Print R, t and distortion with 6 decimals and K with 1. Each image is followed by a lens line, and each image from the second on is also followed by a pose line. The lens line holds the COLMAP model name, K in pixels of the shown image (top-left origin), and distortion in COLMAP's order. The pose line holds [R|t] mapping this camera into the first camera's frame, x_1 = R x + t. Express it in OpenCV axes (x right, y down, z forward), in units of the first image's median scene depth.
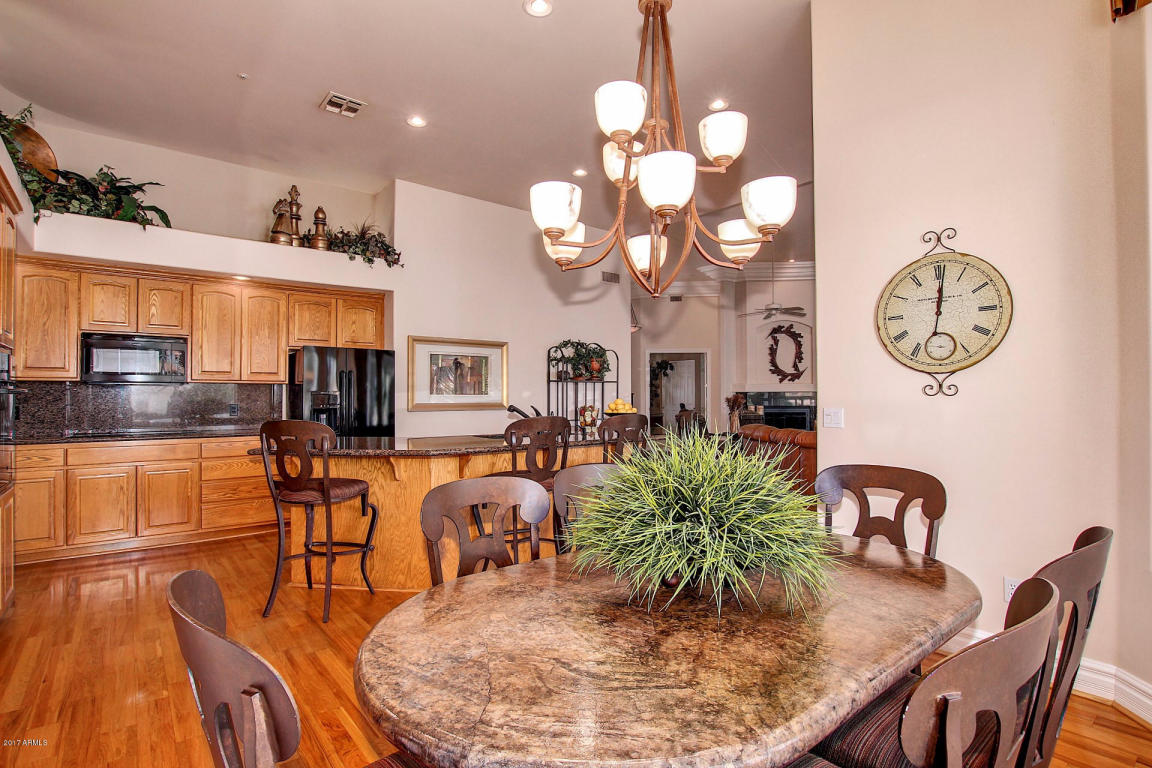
lens RADIAL K [[555.0, 0, 576.1], [0, 555.0, 387.0], [0, 0, 1]] dist [-0.021752, 0.001158]
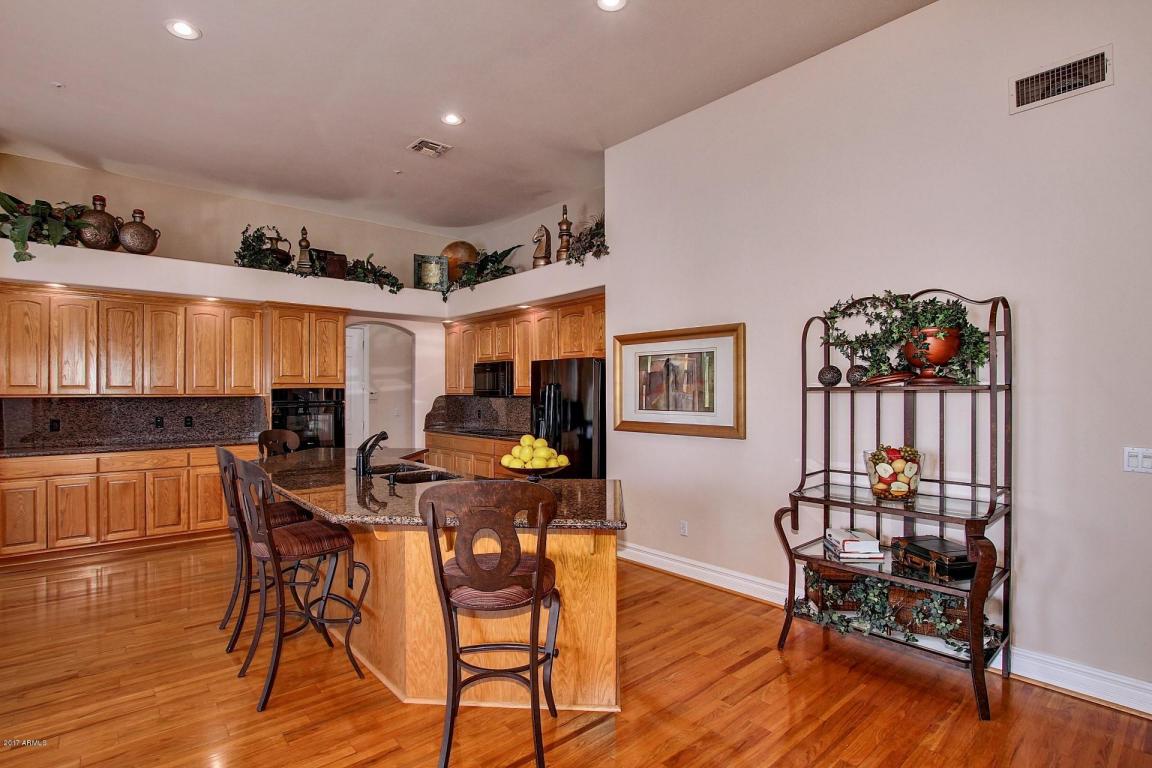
lens RADIAL K [[555.0, 0, 578.2], [0, 555.0, 387.6], [0, 0, 1]] dist [-0.021752, 0.001158]
pose [[0.051943, -0.003331, -0.998645, 0.462522], [0.014706, 0.999889, -0.002571, -0.015420], [0.998542, -0.014552, 0.051986, 0.835385]]
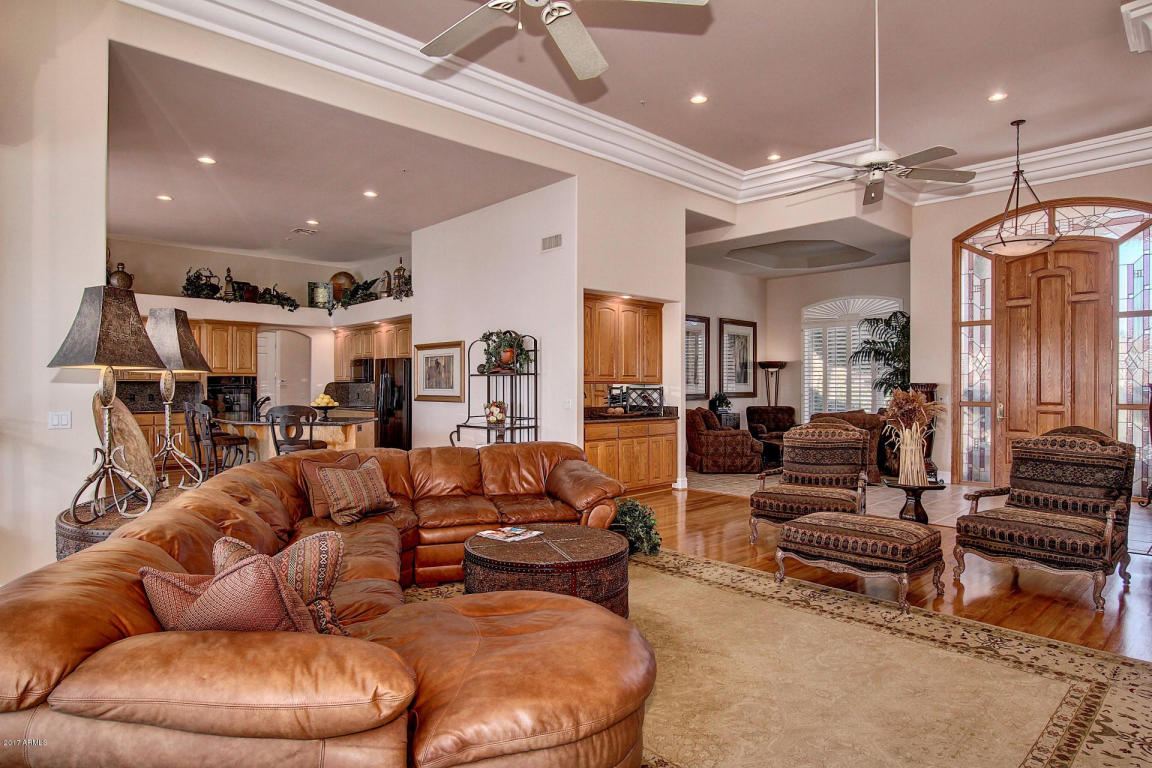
lens RADIAL K [[653.9, 0, 583.5], [0, 653.9, 388.6], [0, 0, 1]] dist [-0.002682, 0.001398]
pose [[0.078042, 0.005149, -0.996937, 1.233780], [0.010356, 0.999929, 0.005975, 0.008185], [0.996896, -0.010791, 0.077983, 1.190706]]
